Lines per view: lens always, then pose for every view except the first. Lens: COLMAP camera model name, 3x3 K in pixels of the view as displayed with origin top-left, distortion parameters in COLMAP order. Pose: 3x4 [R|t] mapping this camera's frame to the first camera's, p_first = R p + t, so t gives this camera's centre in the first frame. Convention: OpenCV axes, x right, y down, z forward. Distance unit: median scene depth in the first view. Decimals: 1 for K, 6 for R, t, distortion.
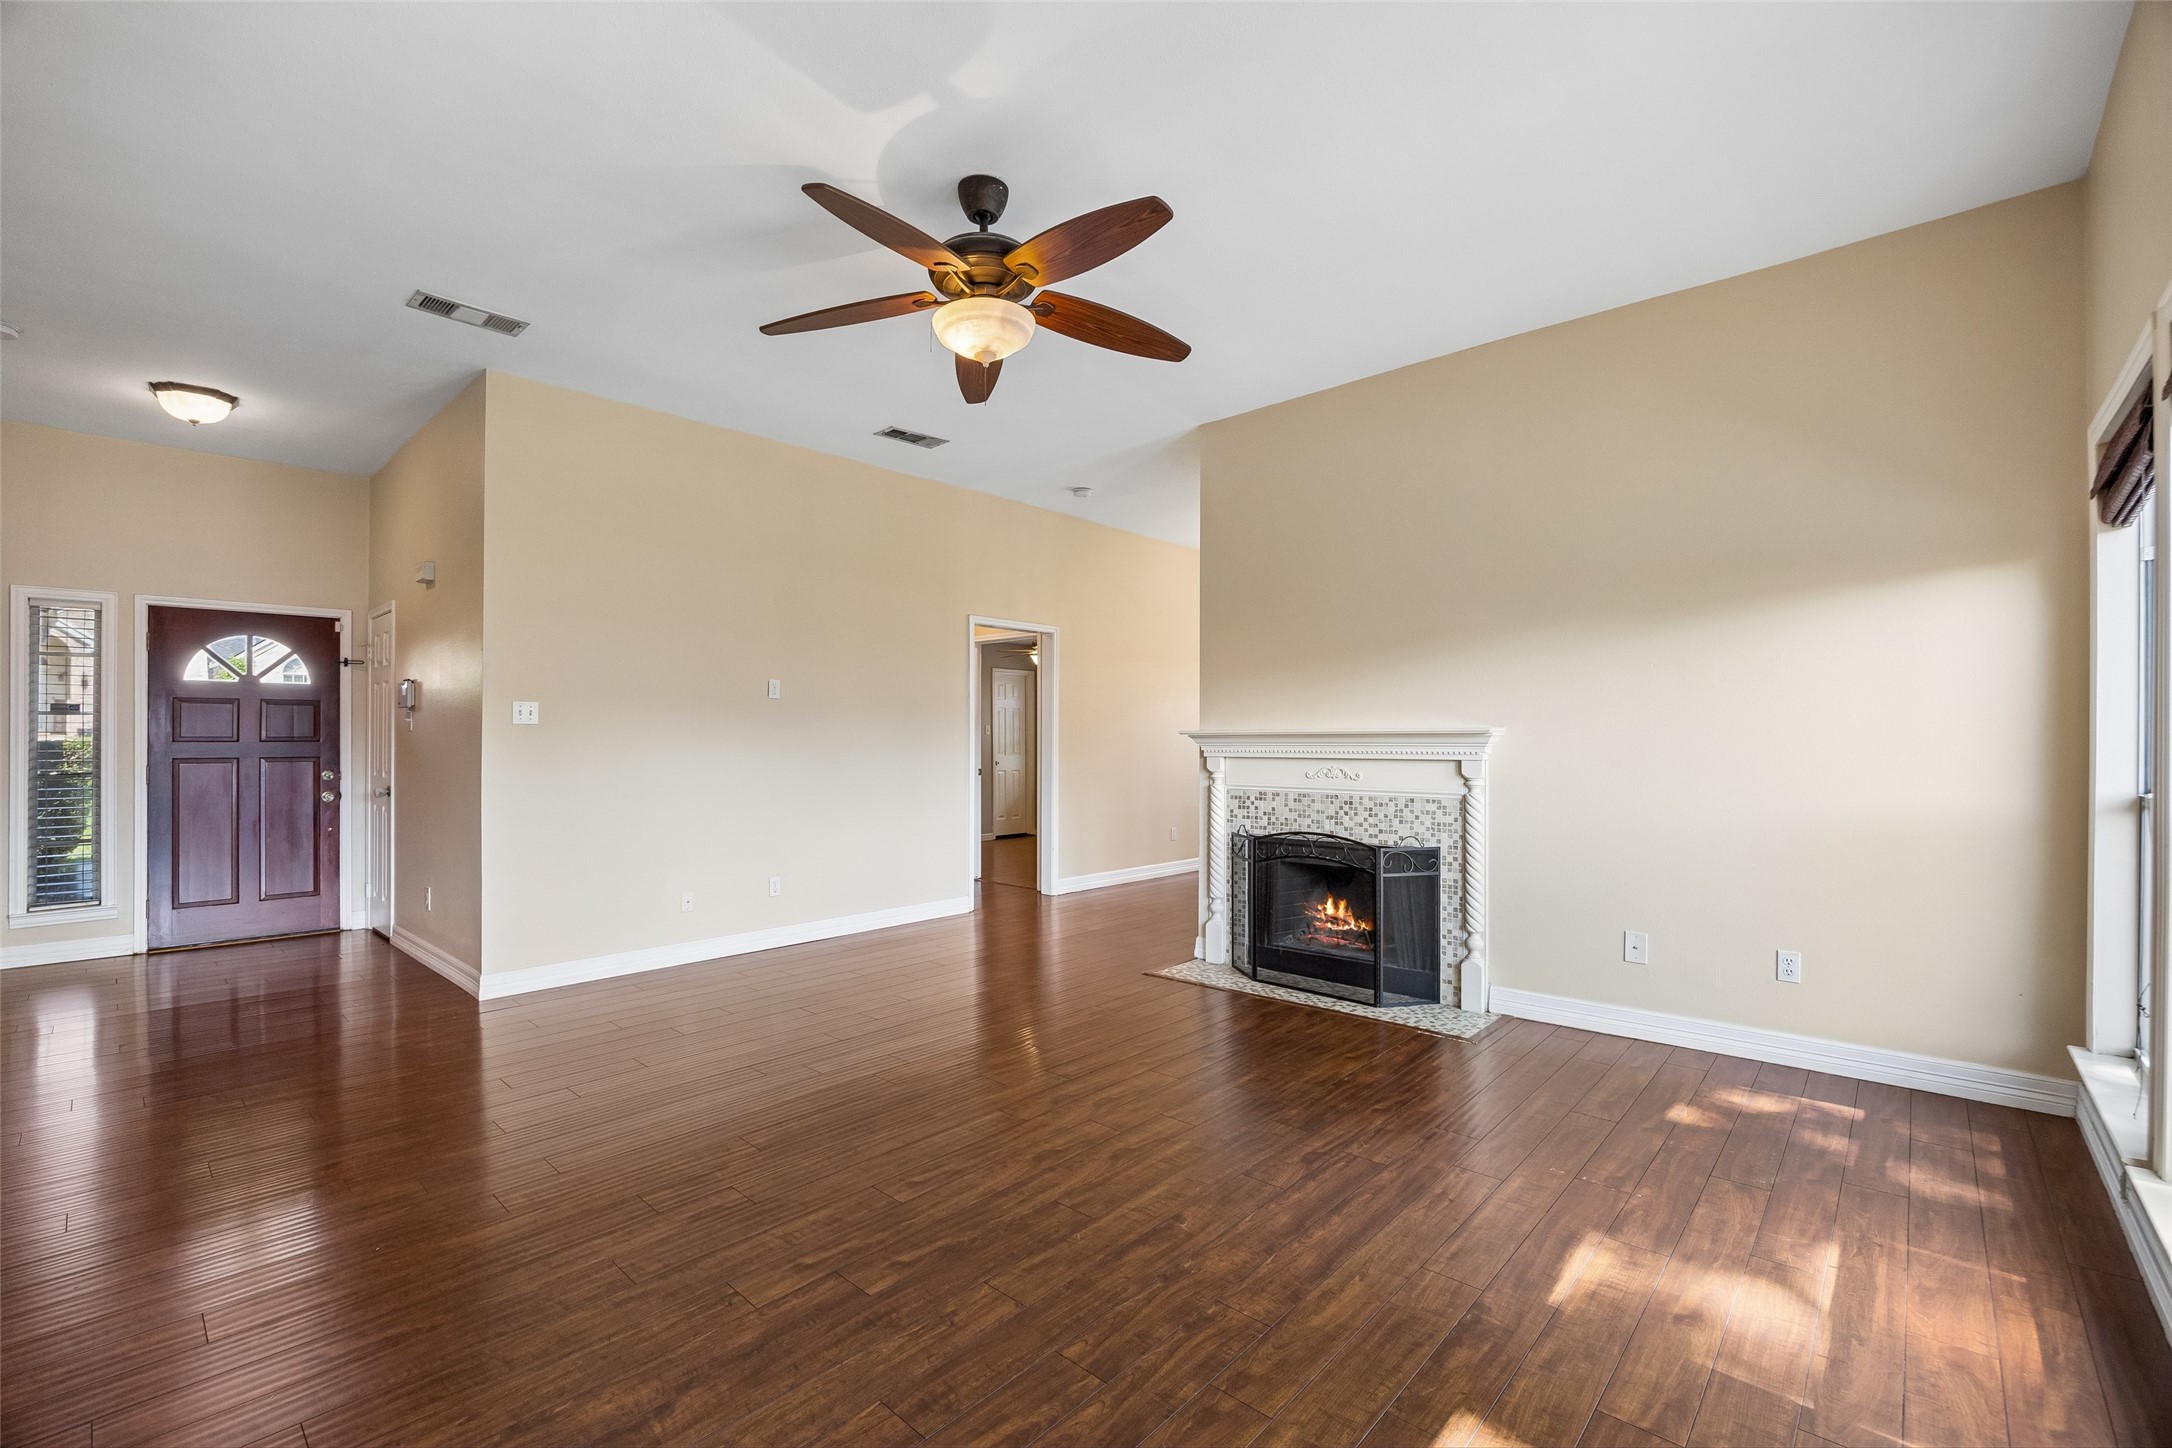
lens RADIAL K [[932.2, 0, 1082.9], [0, 932.2, 735.8], [0, 0, 1]] dist [-0.010510, 0.001126]
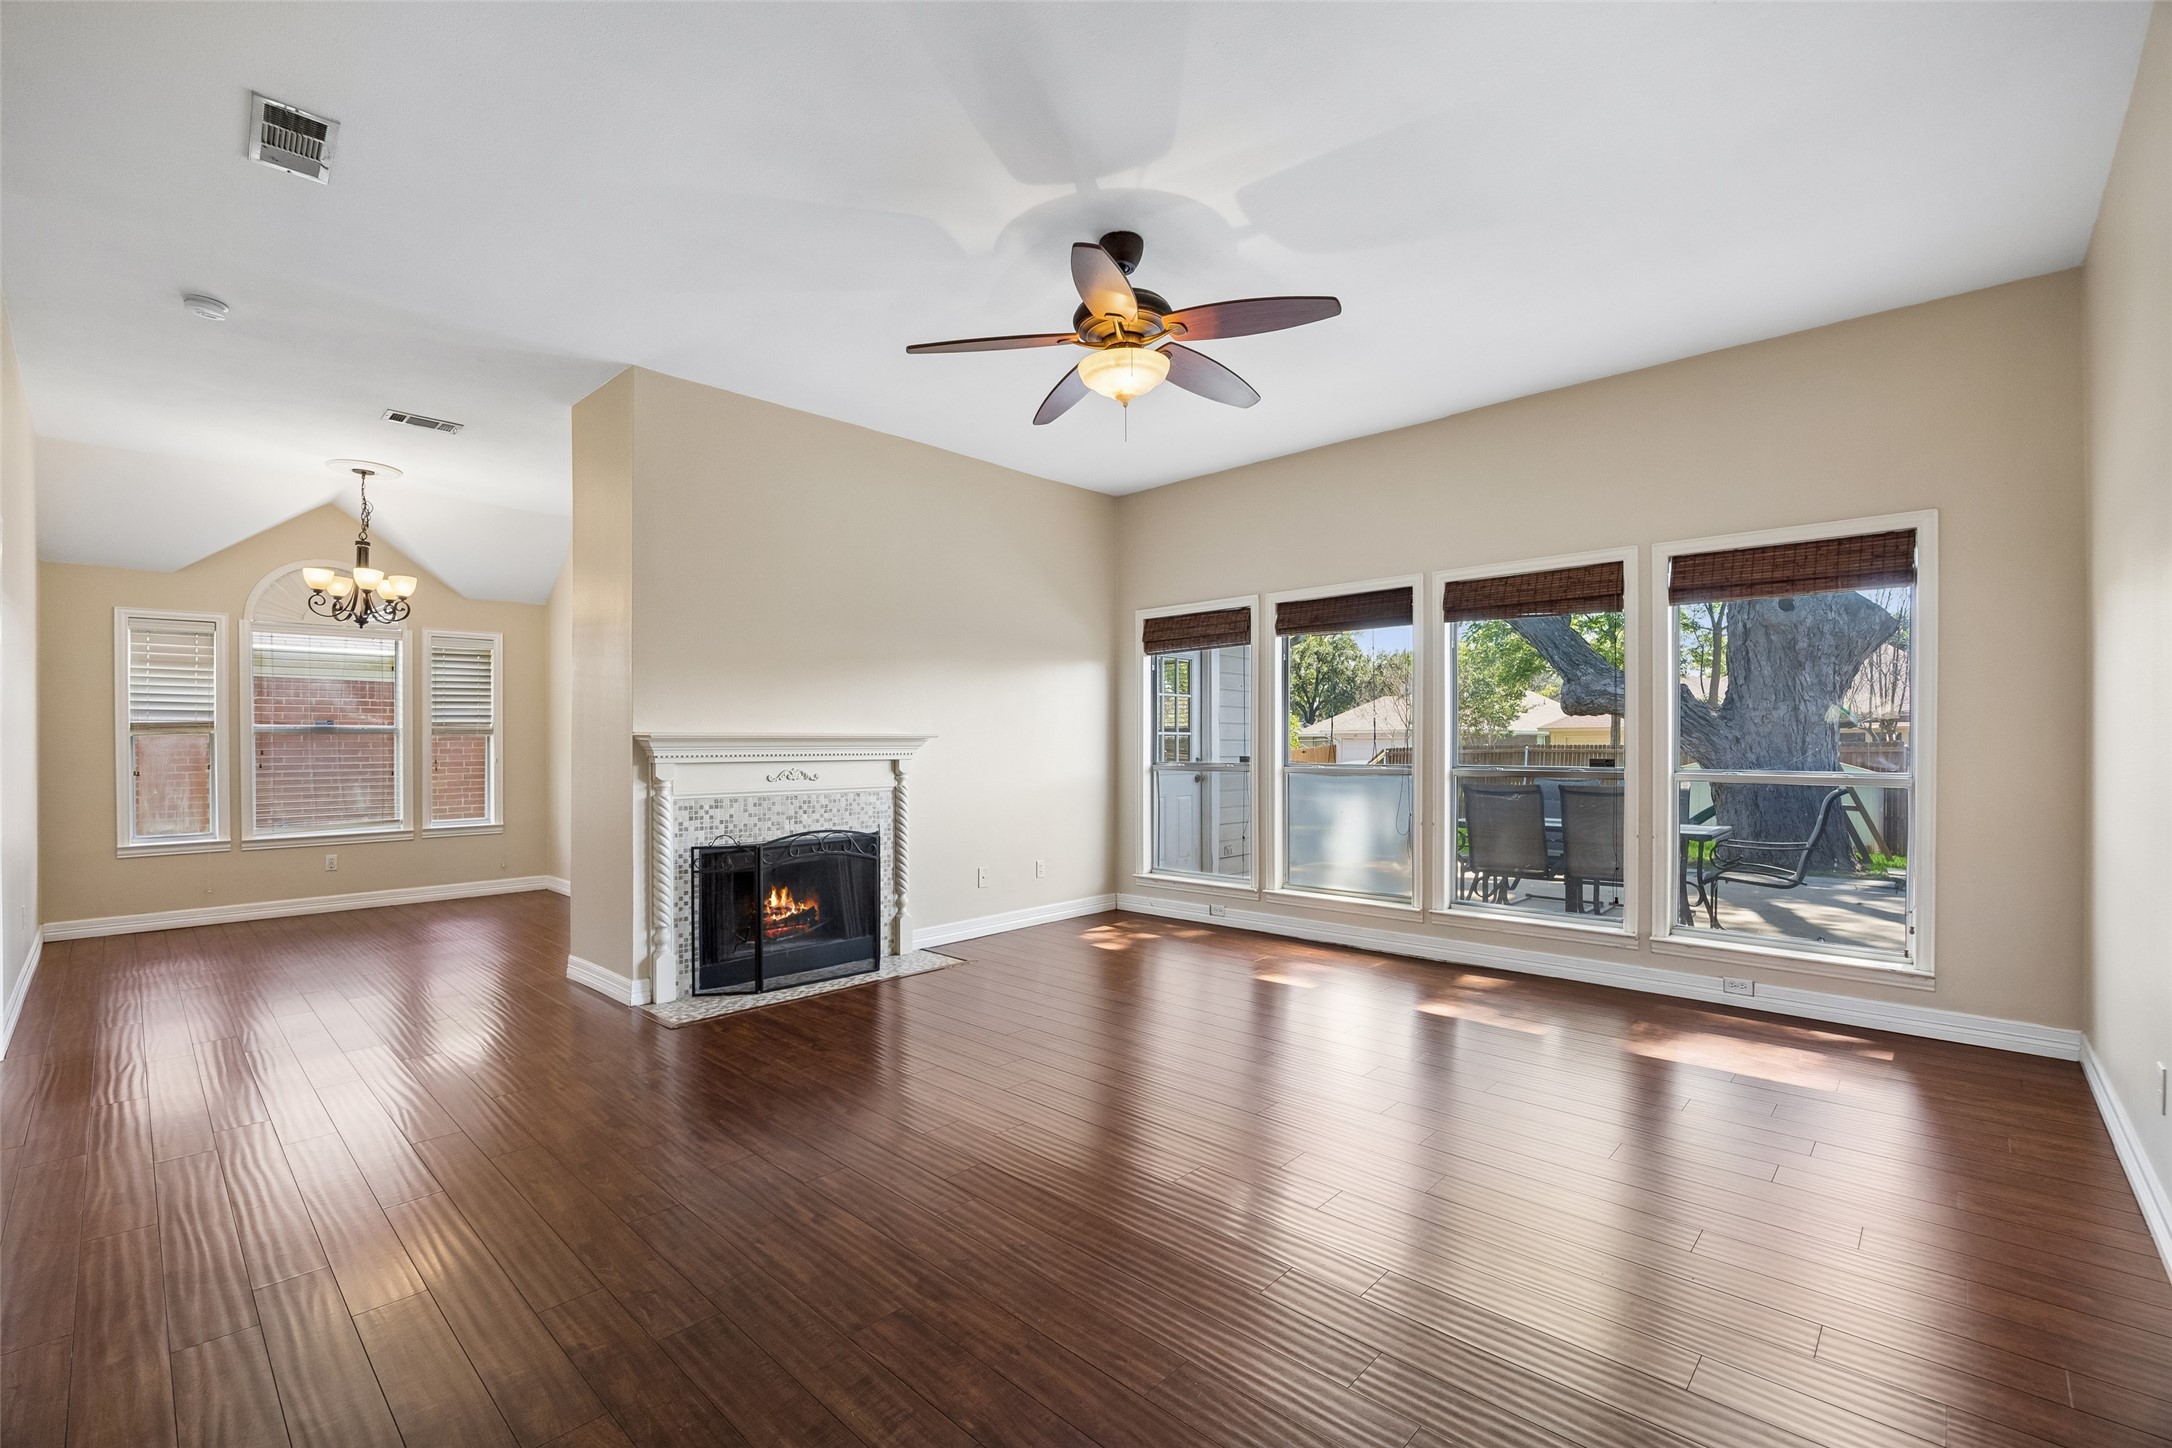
lens RADIAL K [[932.2, 0, 1072.9], [0, 932.2, 743.1], [0, 0, 1]] dist [-0.010510, 0.001126]
pose [[0.024016, 0.002802, 0.999708, -0.805738], [0.000043, 0.999996, -0.002804, 0.007089], [-0.999712, 0.000110, 0.024015, 0.682264]]
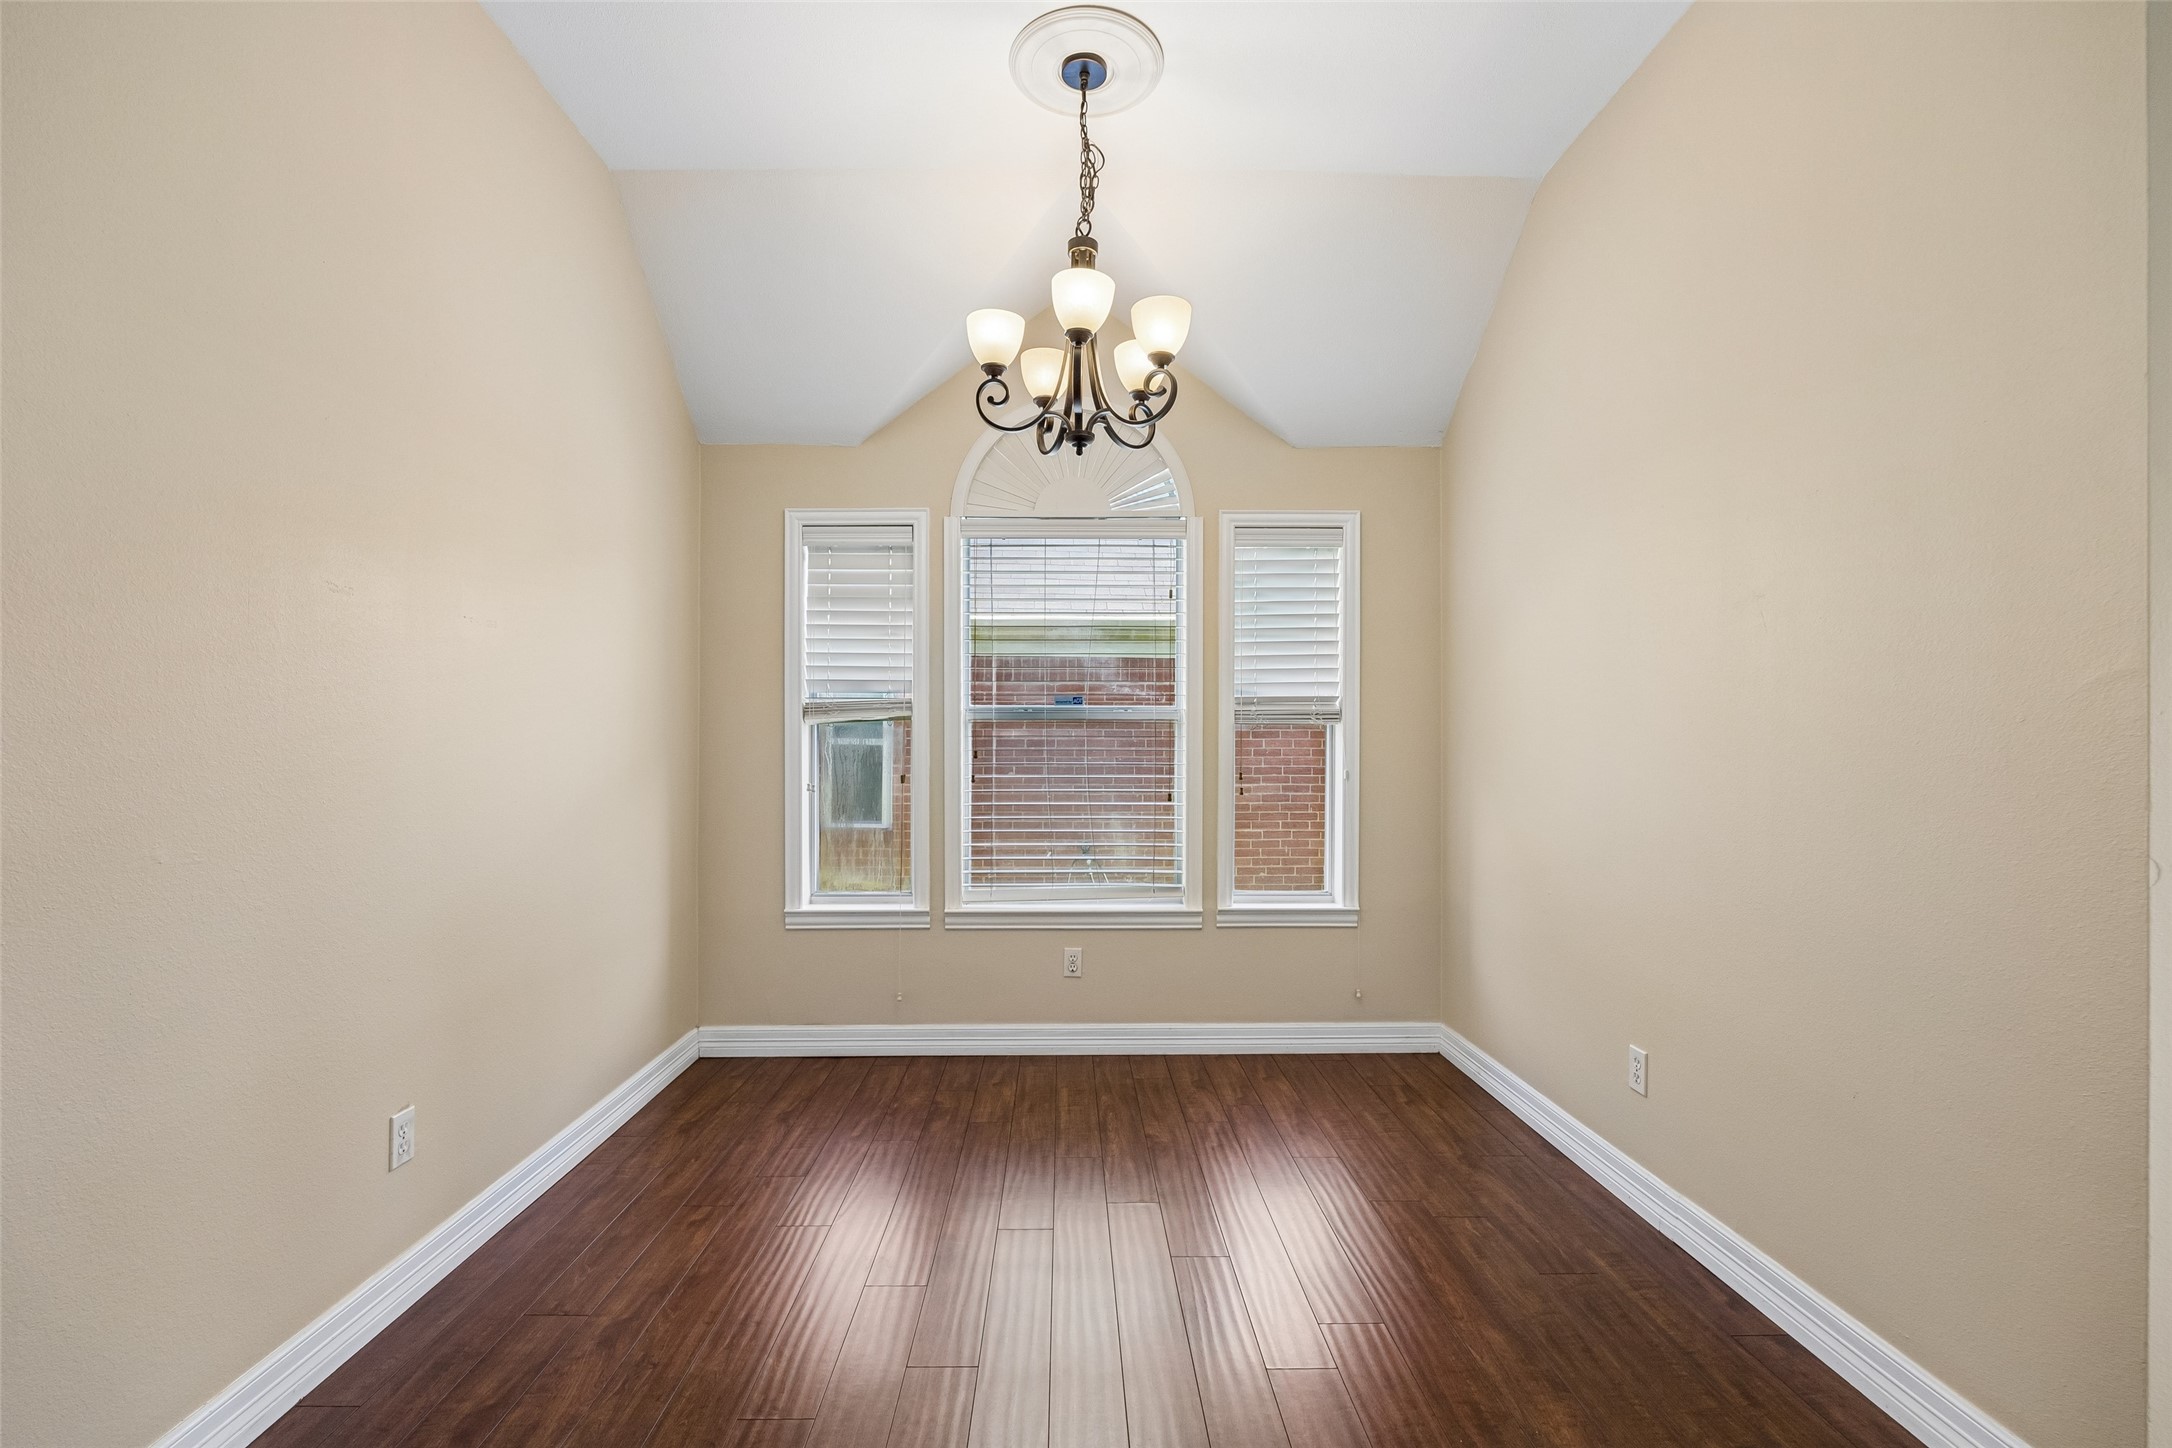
lens RADIAL K [[932.2, 0, 1074.4], [0, 932.2, 741.2], [0, 0, 1]] dist [-0.010510, 0.001126]
pose [[0.728771, 0.004204, 0.684744, 0.119600], [-0.006260, 0.999980, 0.000522, 0.004770], [-0.684729, -0.004667, 0.728783, 1.336976]]
